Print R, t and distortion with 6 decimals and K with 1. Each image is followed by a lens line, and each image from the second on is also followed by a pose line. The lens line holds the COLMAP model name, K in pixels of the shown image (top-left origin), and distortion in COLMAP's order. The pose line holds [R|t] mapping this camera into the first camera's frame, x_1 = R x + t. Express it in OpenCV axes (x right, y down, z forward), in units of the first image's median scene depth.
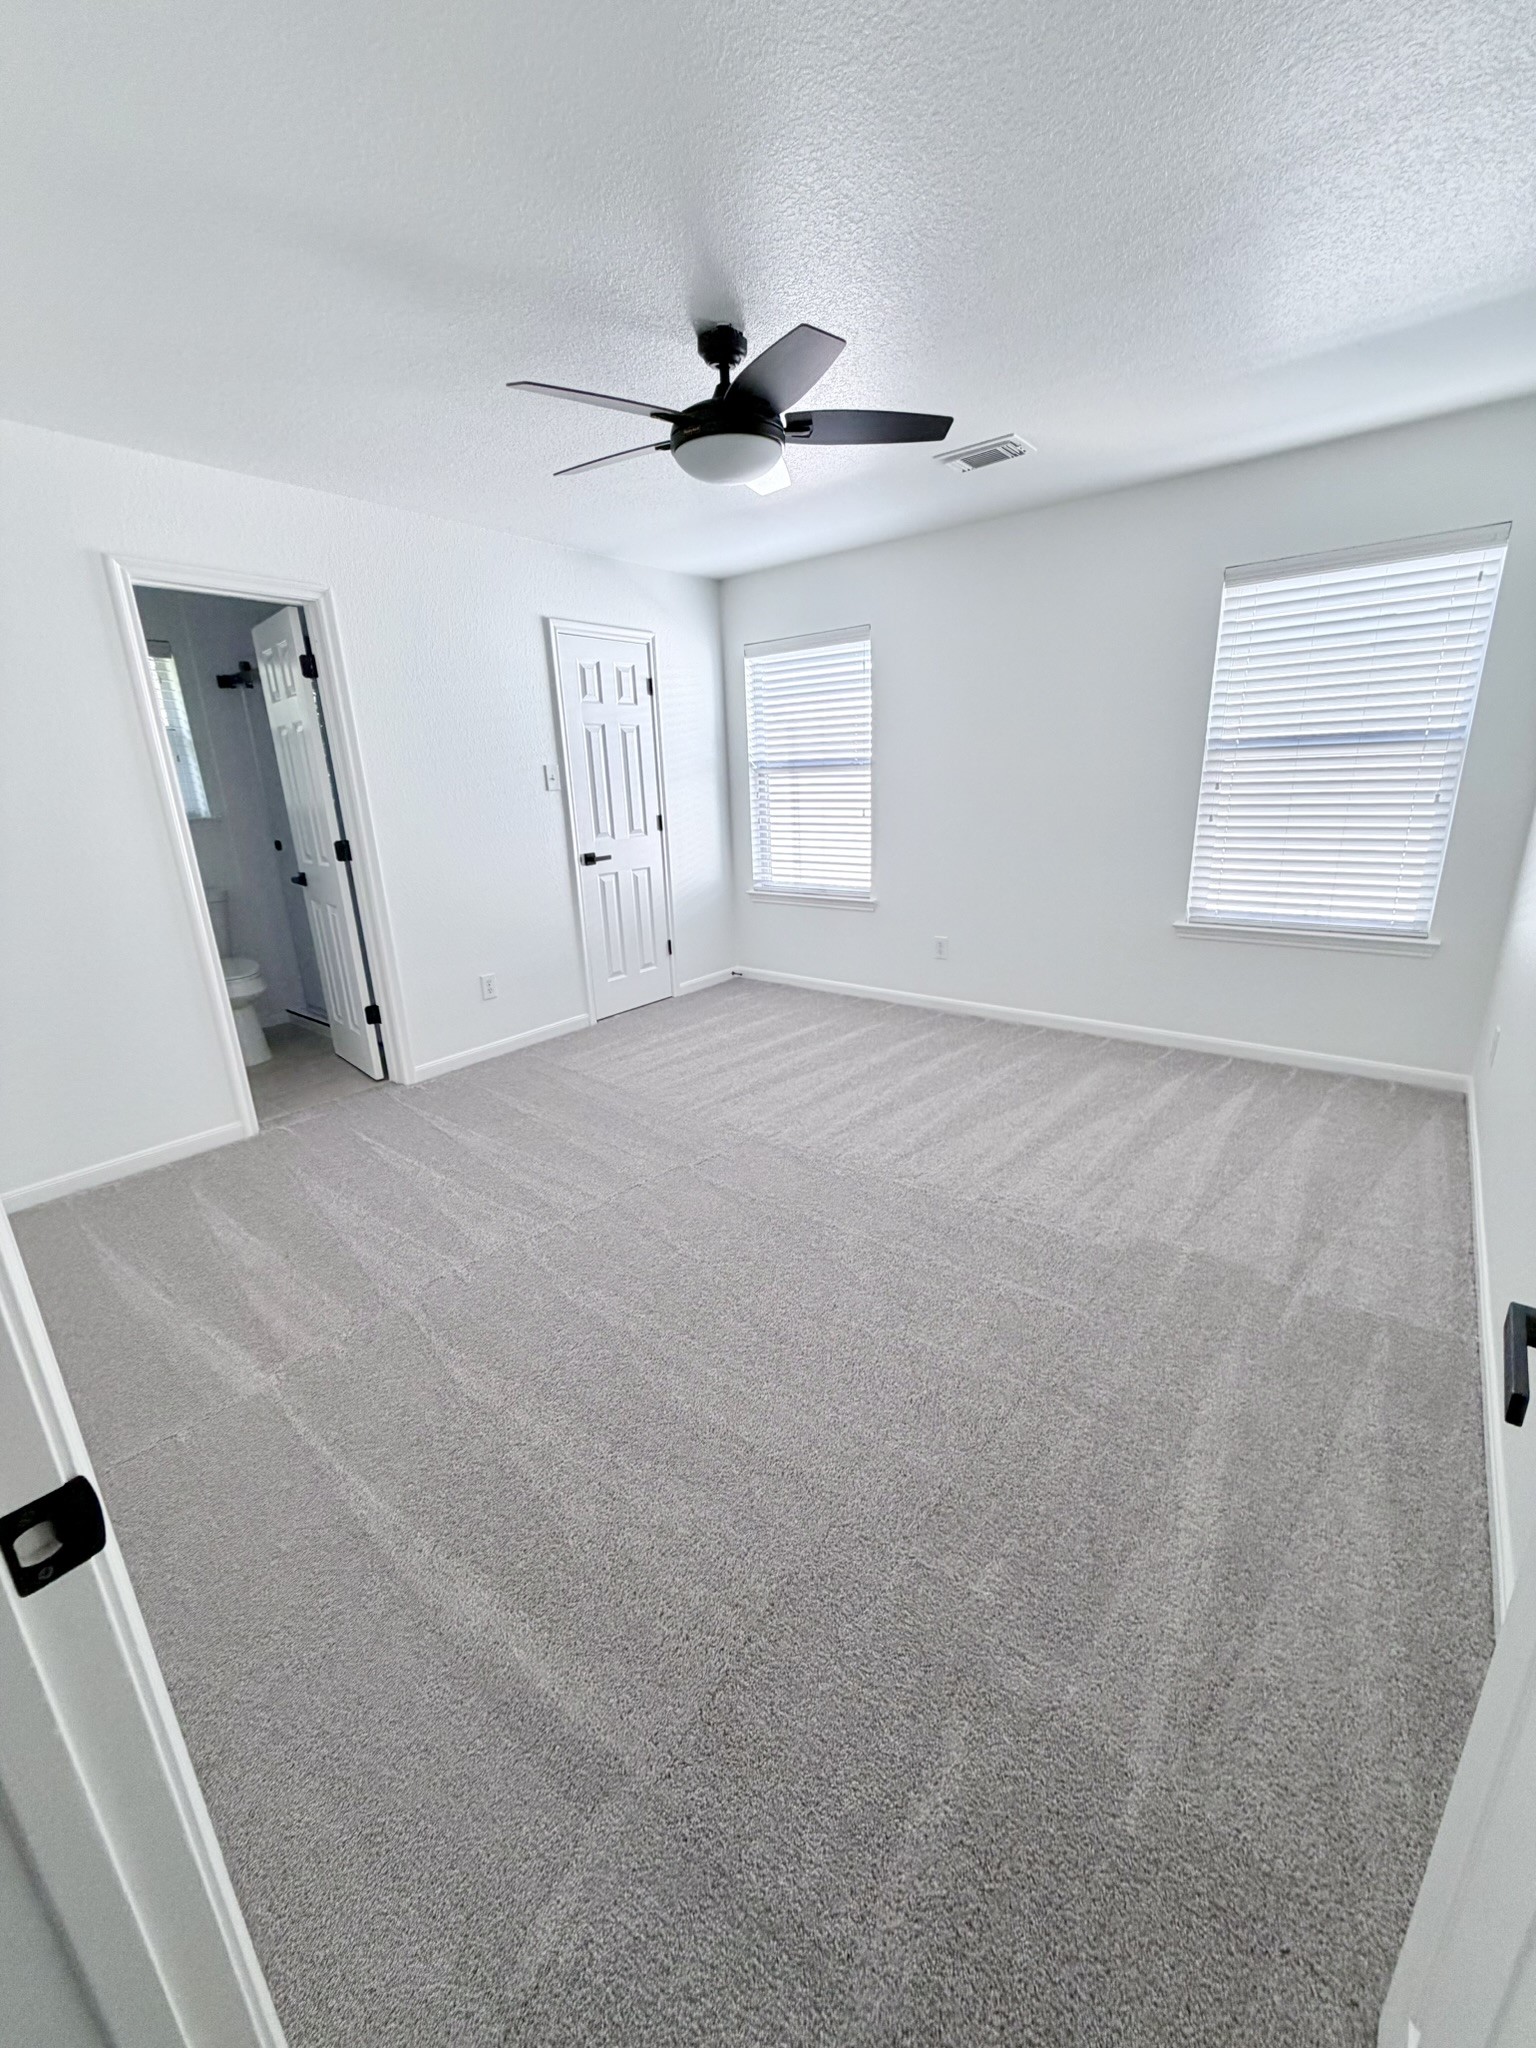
lens RADIAL K [[852.8, 0, 768.0], [0, 852.8, 1024.0], [0, 0, 1]] dist [-0.000269, 0.000073]
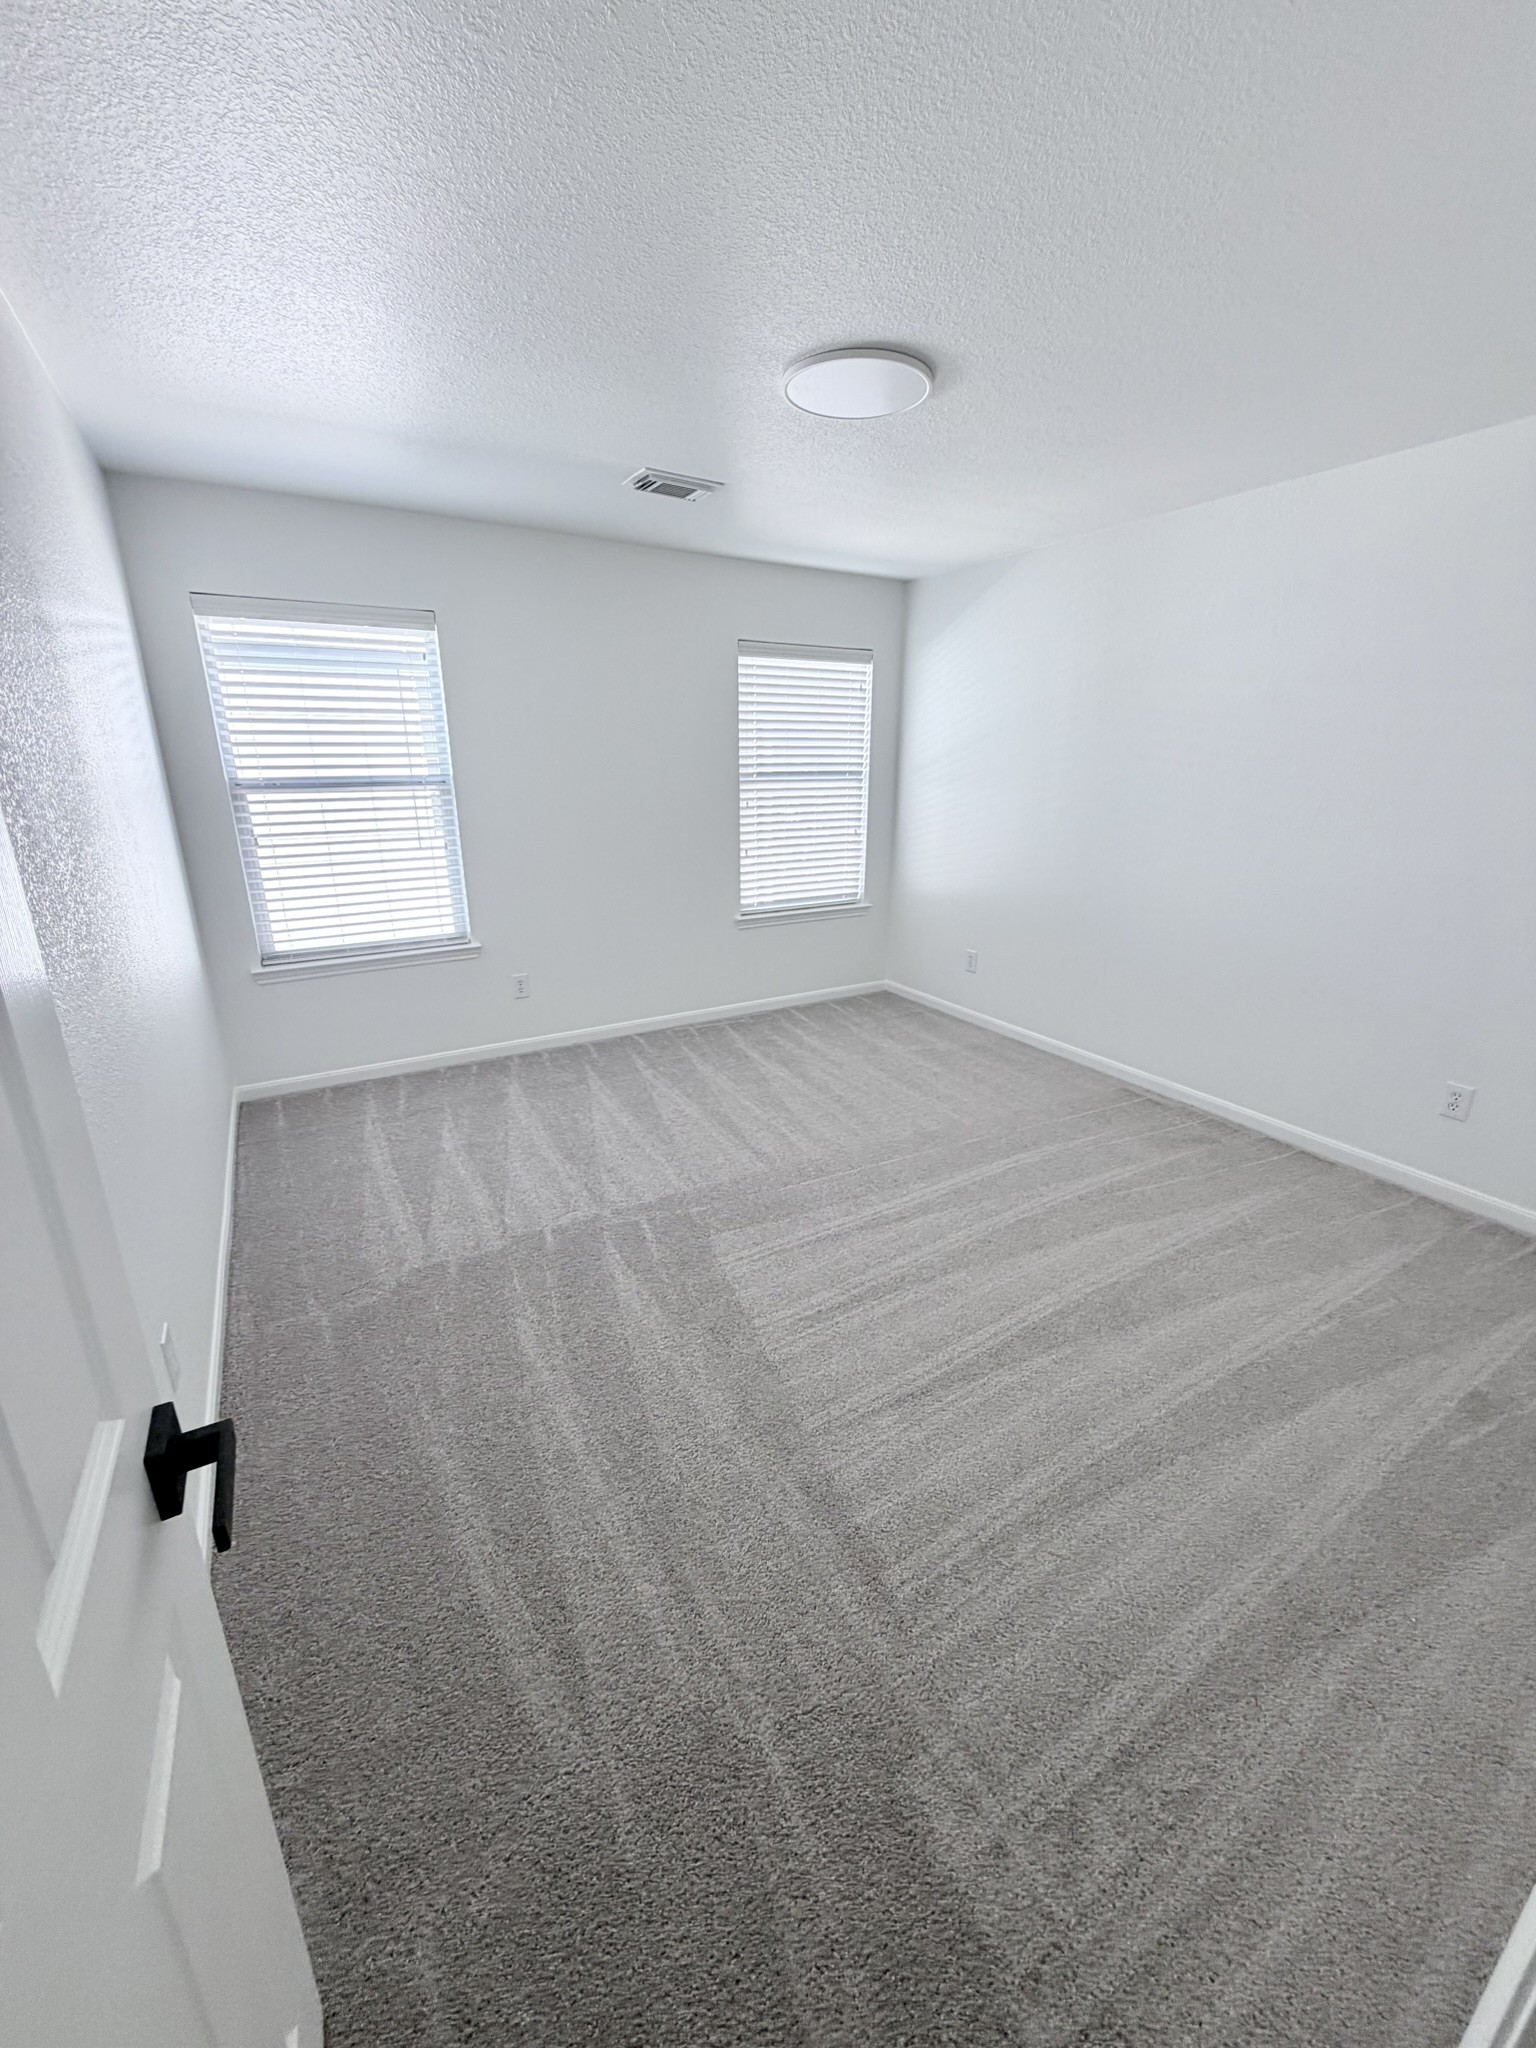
lens RADIAL K [[811.2, 0, 768.0], [0, 811.2, 1024.0], [0, 0, 1]] dist [0.000217, 0.000023]
pose [[0.360266, -0.234286, 0.902950, -0.574032], [0.264017, 0.953980, 0.142187, -0.118864], [-0.894709, 0.187169, 0.405542, 0.473244]]
